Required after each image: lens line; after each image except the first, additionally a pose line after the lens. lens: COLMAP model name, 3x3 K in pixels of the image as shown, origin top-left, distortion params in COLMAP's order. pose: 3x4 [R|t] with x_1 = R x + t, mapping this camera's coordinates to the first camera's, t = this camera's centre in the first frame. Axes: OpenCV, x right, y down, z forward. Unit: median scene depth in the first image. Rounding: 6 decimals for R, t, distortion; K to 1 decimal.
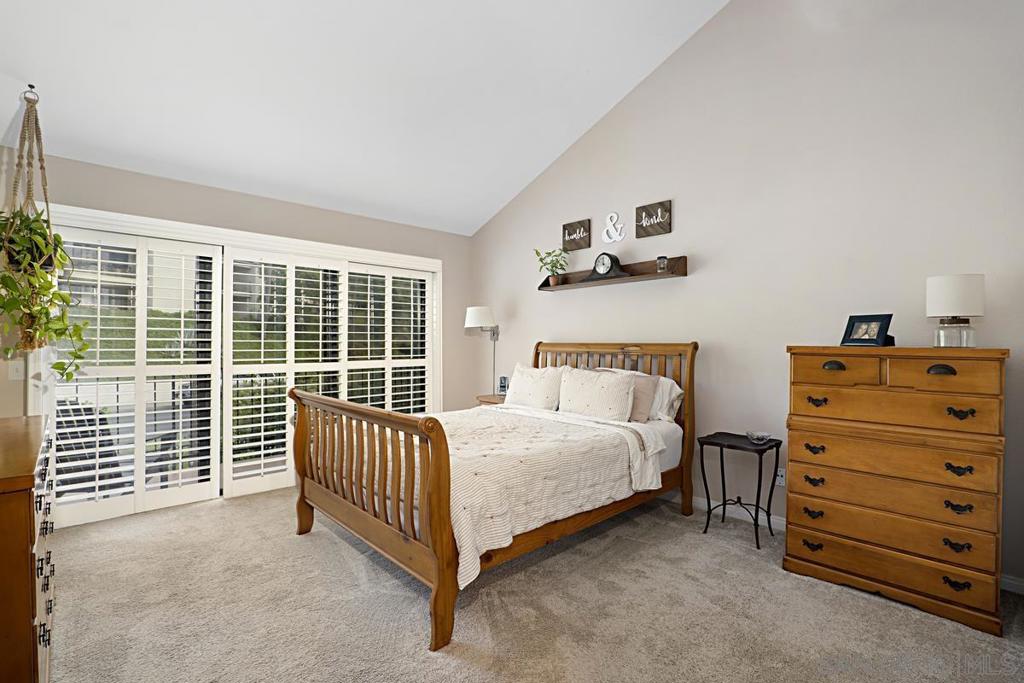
lens RADIAL K [[477.6, 0, 511.7], [0, 477.6, 342.7], [0, 0, 1]] dist [-0.016188, 0.004129]
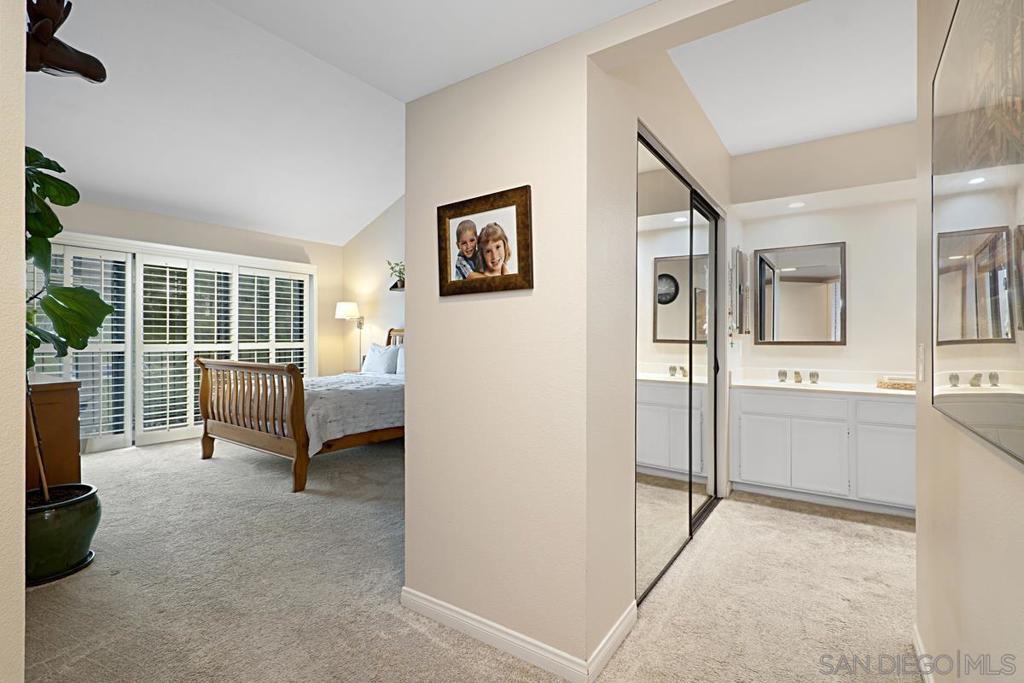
lens RADIAL K [[477.6, 0, 513.8], [0, 477.6, 336.8], [0, 0, 1]] dist [-0.016188, 0.004129]
pose [[0.979137, -0.002177, 0.203188, 0.131523], [0.002390, 0.999997, -0.000804, 0.025811], [-0.203185, 0.001272, 0.979140, -0.430549]]
